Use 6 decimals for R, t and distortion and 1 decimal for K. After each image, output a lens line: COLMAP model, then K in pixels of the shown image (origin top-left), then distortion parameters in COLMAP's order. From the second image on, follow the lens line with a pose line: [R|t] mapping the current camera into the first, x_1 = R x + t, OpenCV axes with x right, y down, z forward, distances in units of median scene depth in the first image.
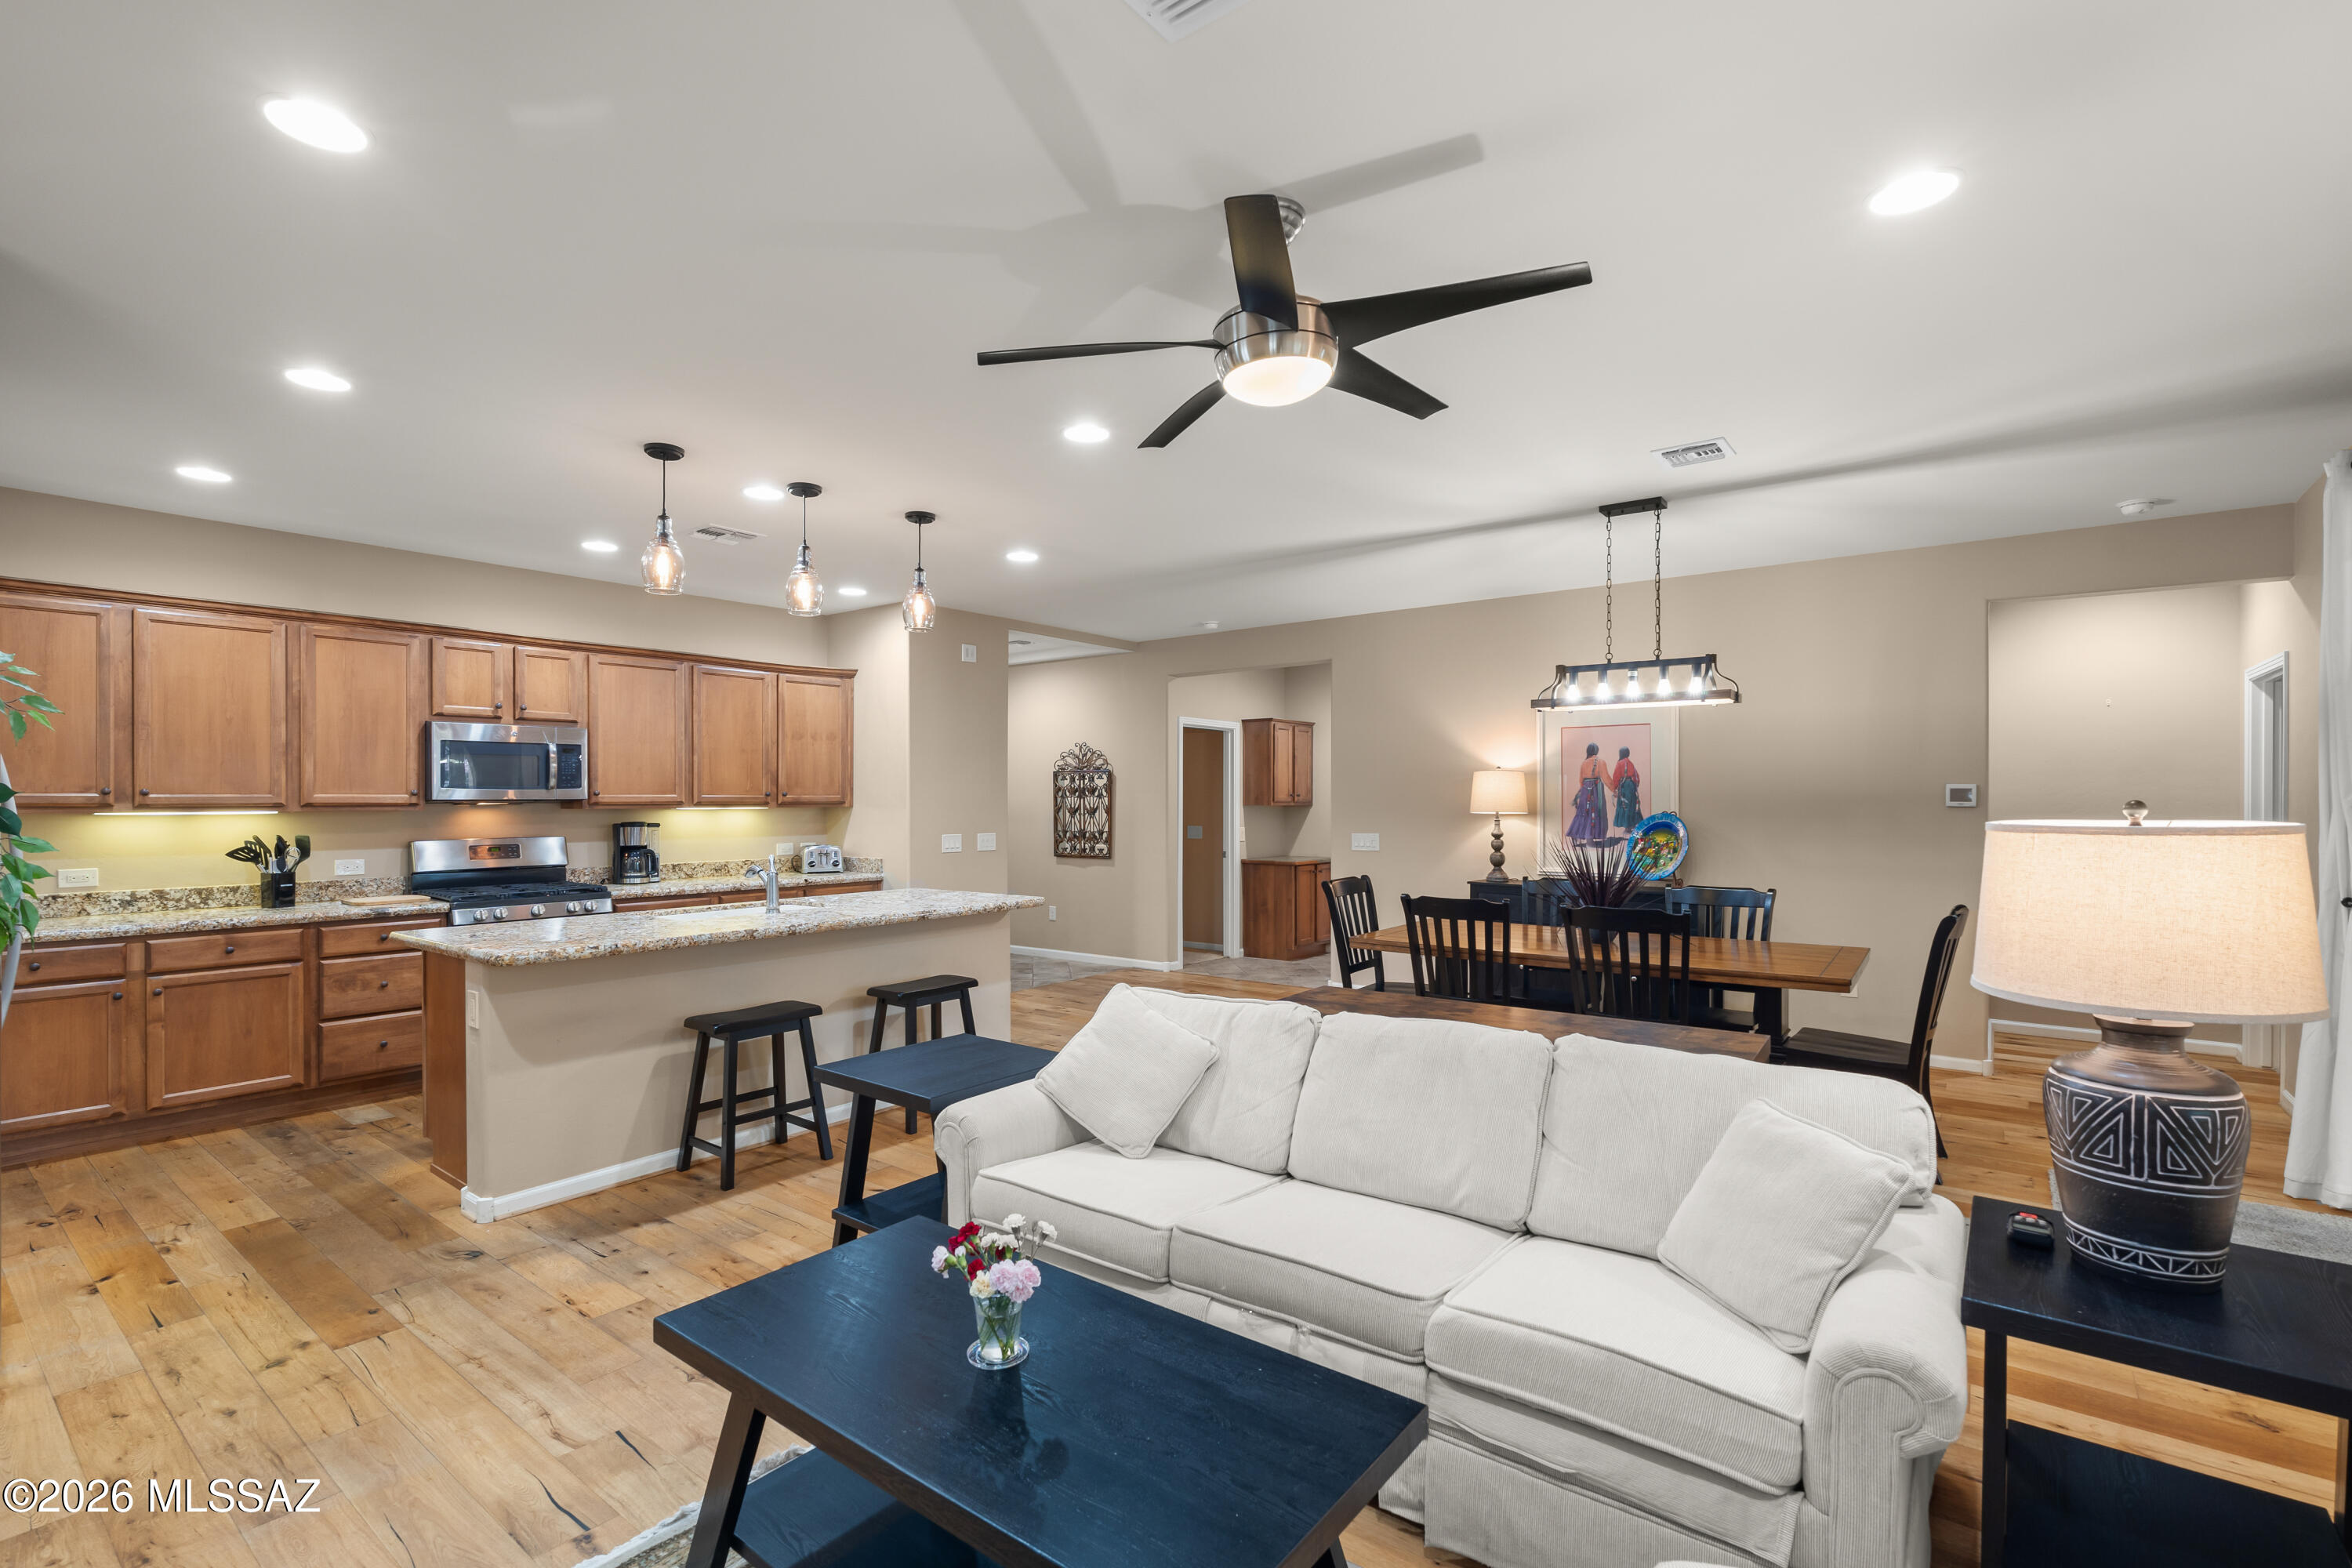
lens RADIAL K [[1052.5, 0, 1182.3], [0, 1052.5, 797.6], [0, 0, 1]] dist [-0.003956, 0.000097]
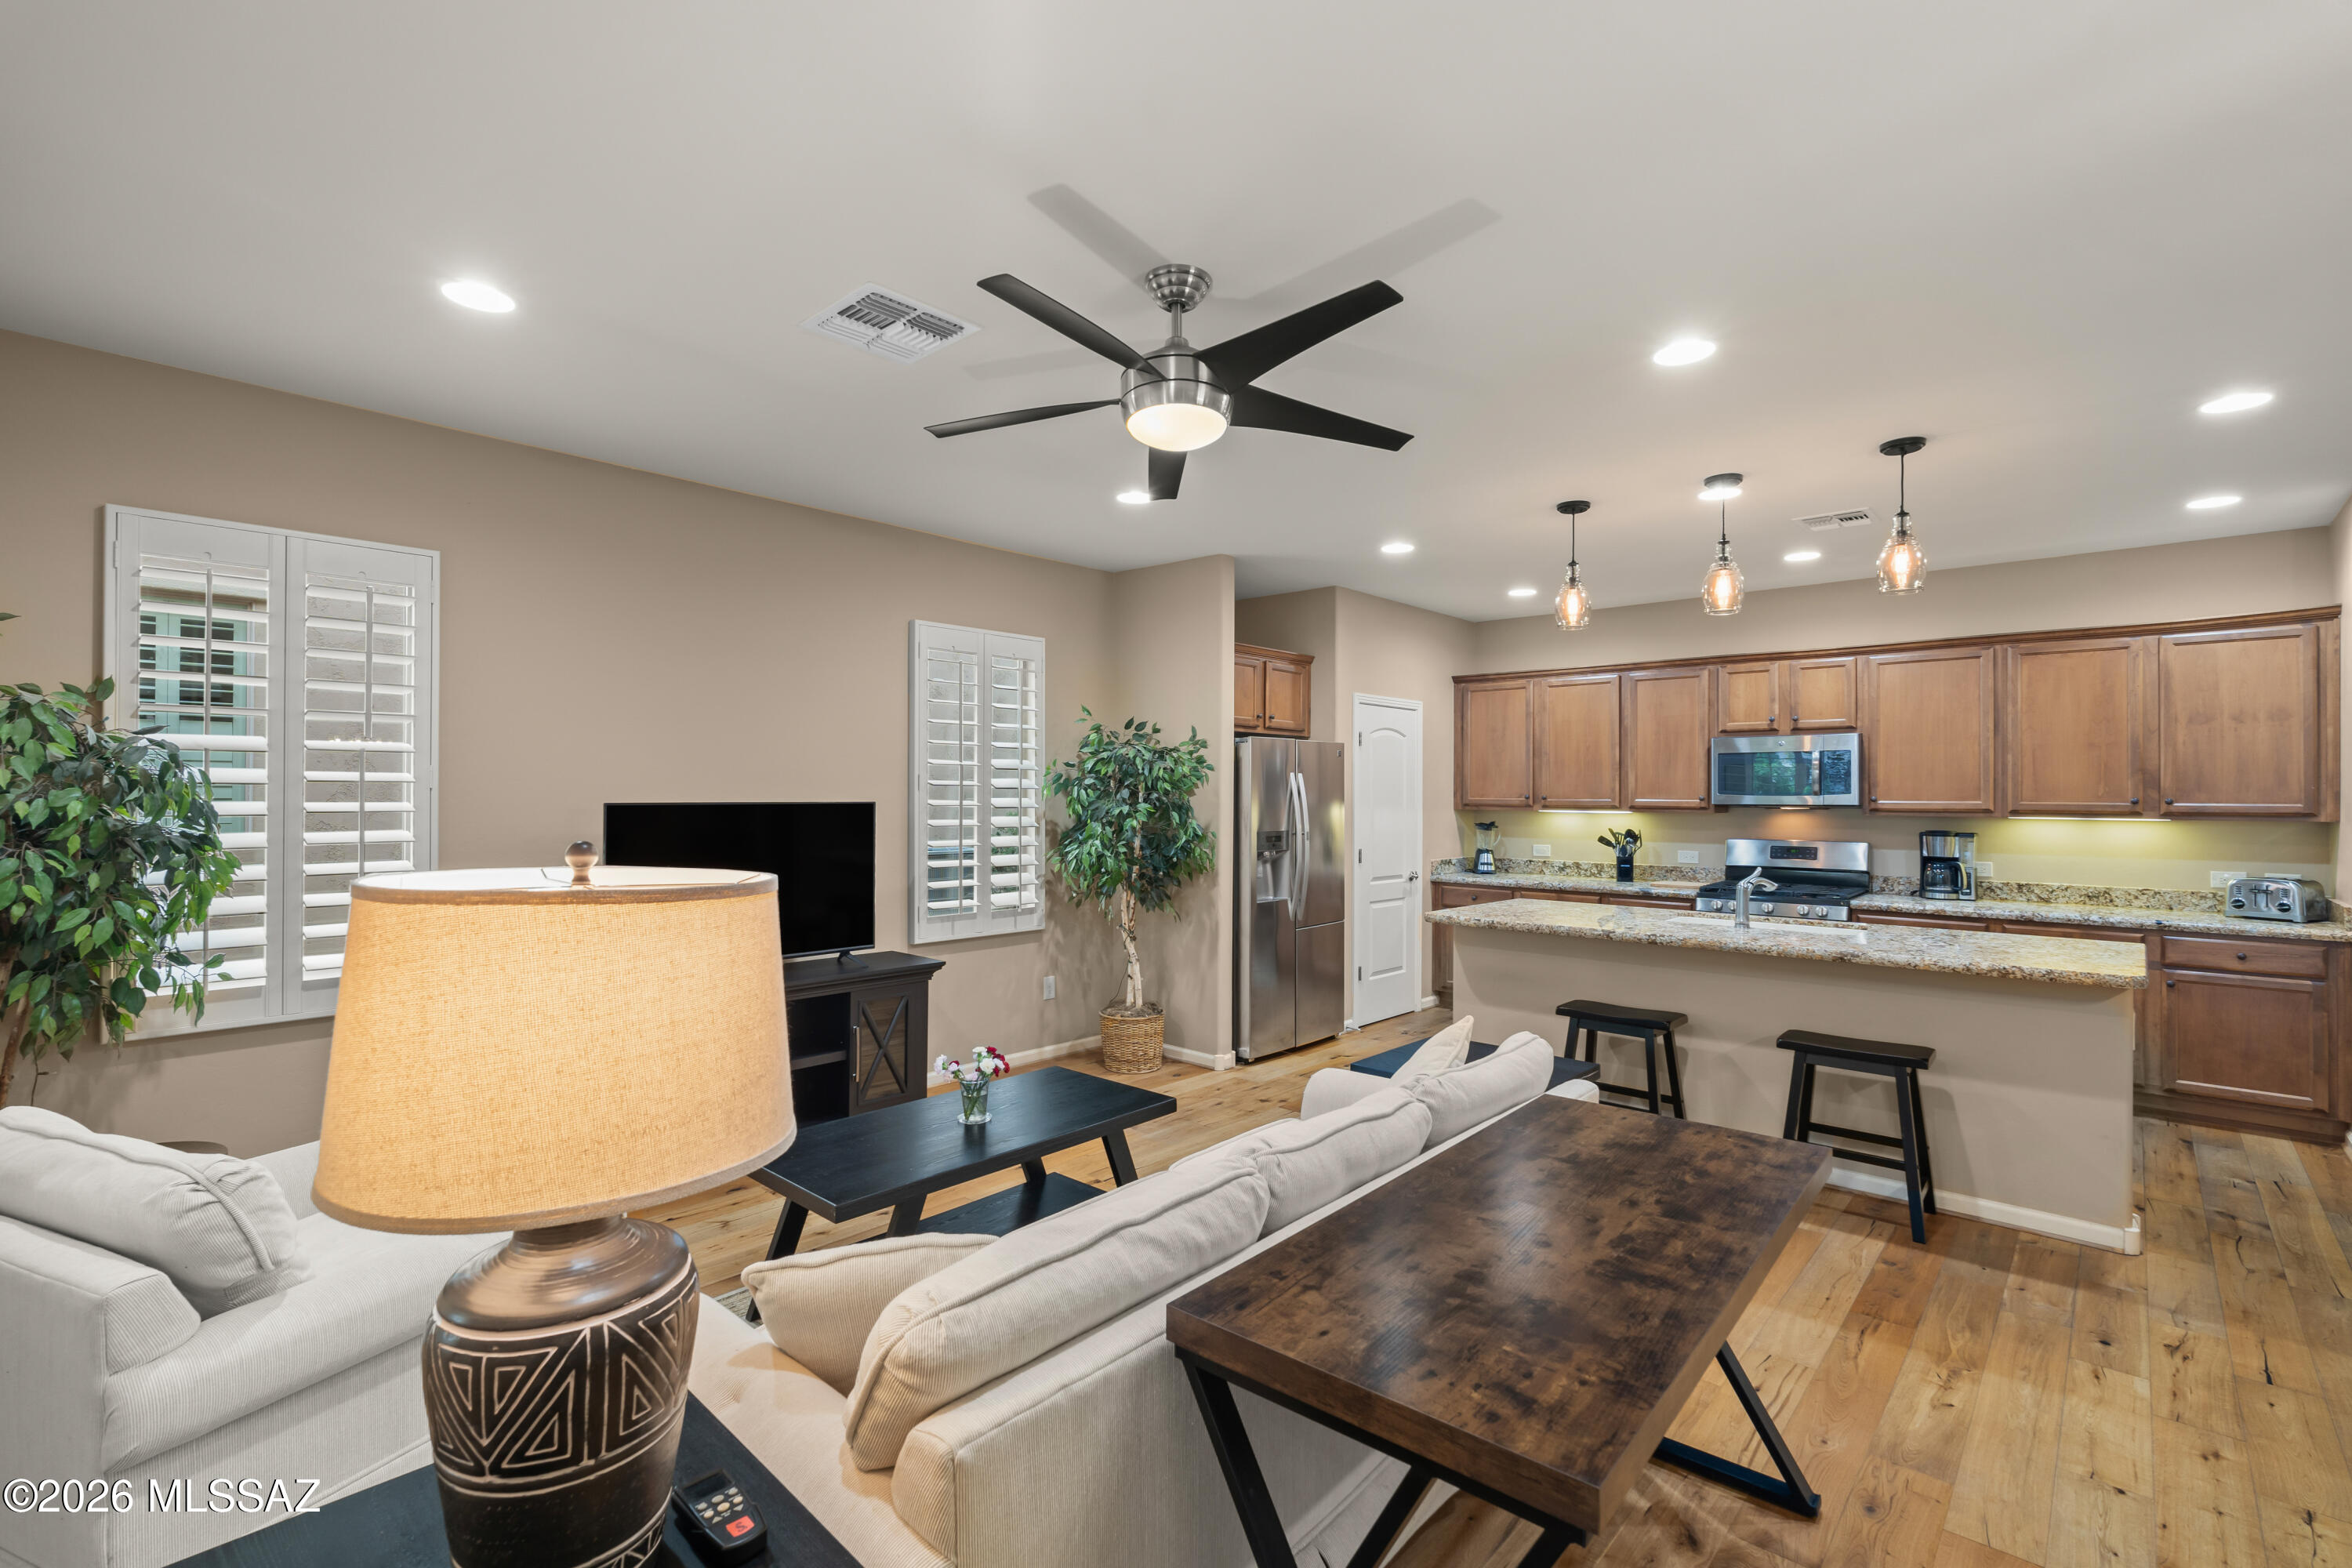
lens RADIAL K [[1052.5, 0, 1164.6], [0, 1052.5, 786.6], [0, 0, 1]] dist [-0.003956, 0.000097]
pose [[-0.090887, -0.005206, -0.995848, 0.451989], [-0.003352, 0.999982, -0.004921, -0.008461], [0.995856, 0.002891, -0.090903, 0.420625]]
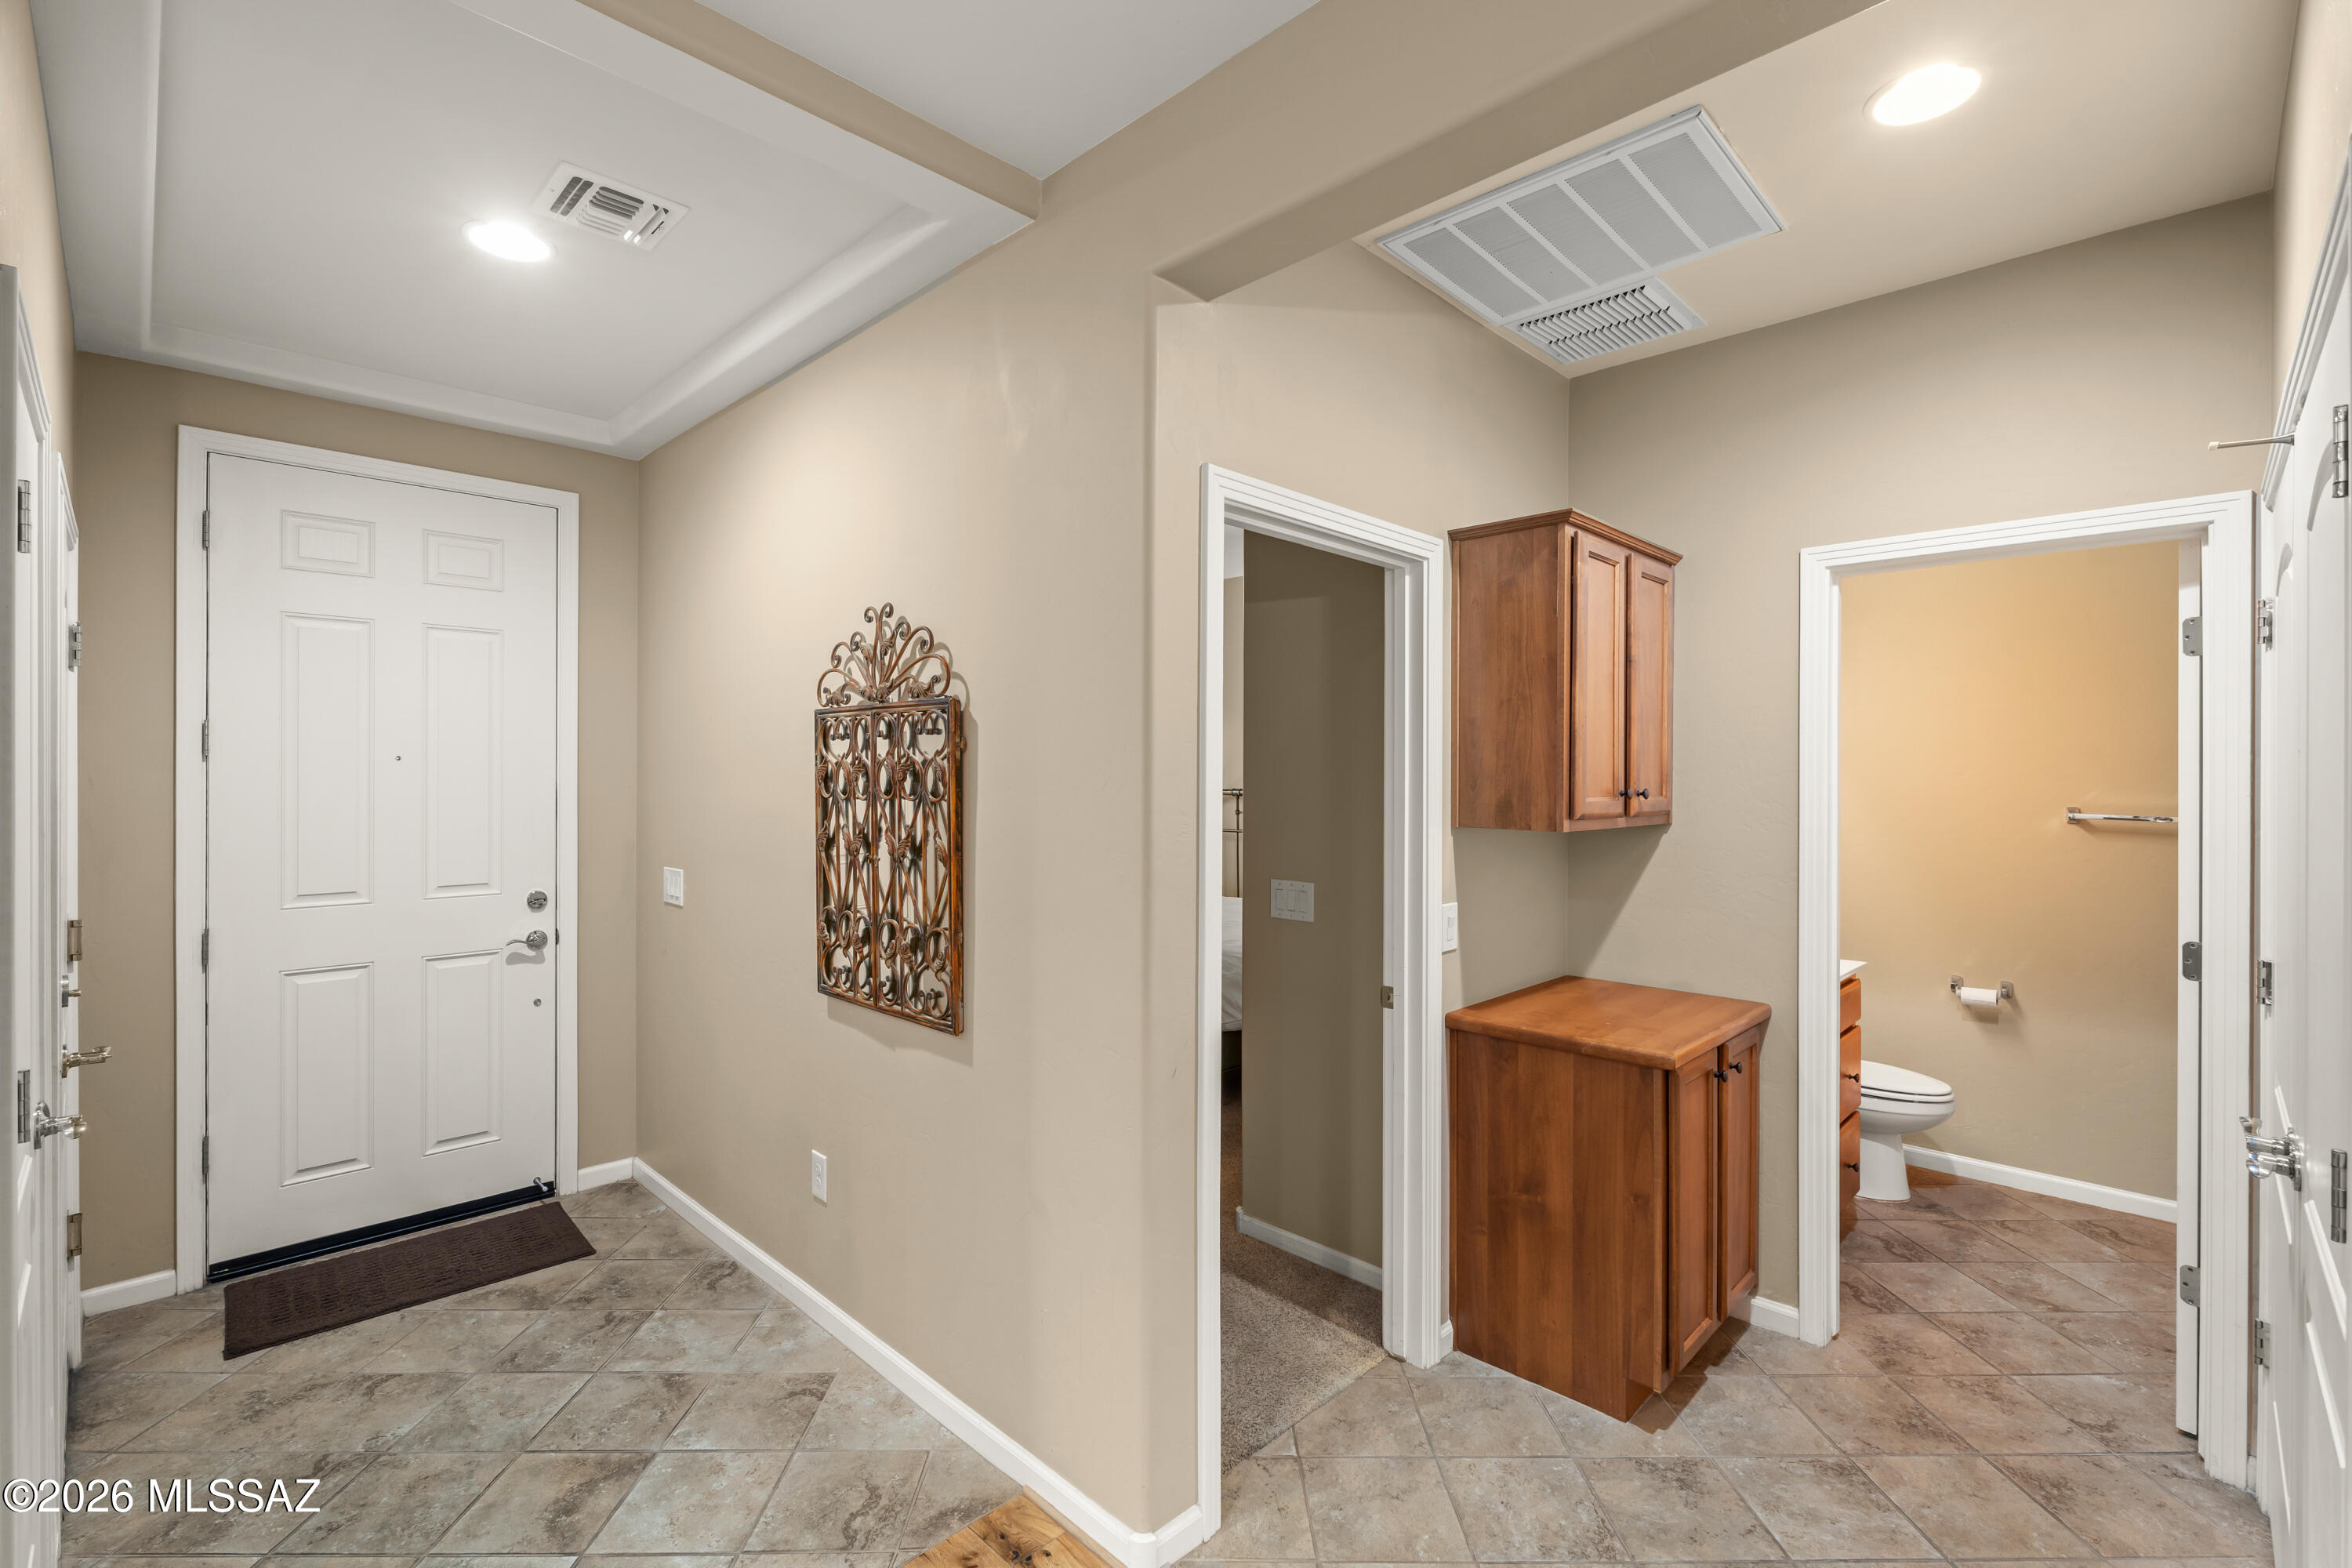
lens RADIAL K [[1052.5, 0, 1155.5], [0, 1052.5, 774.8], [0, 0, 1]] dist [-0.003956, 0.000097]
pose [[0.990137, 0.005065, -0.140011, 0.027309], [-0.004998, 0.999987, 0.000830, -0.010194], [0.140013, -0.000122, 0.990150, 1.089044]]
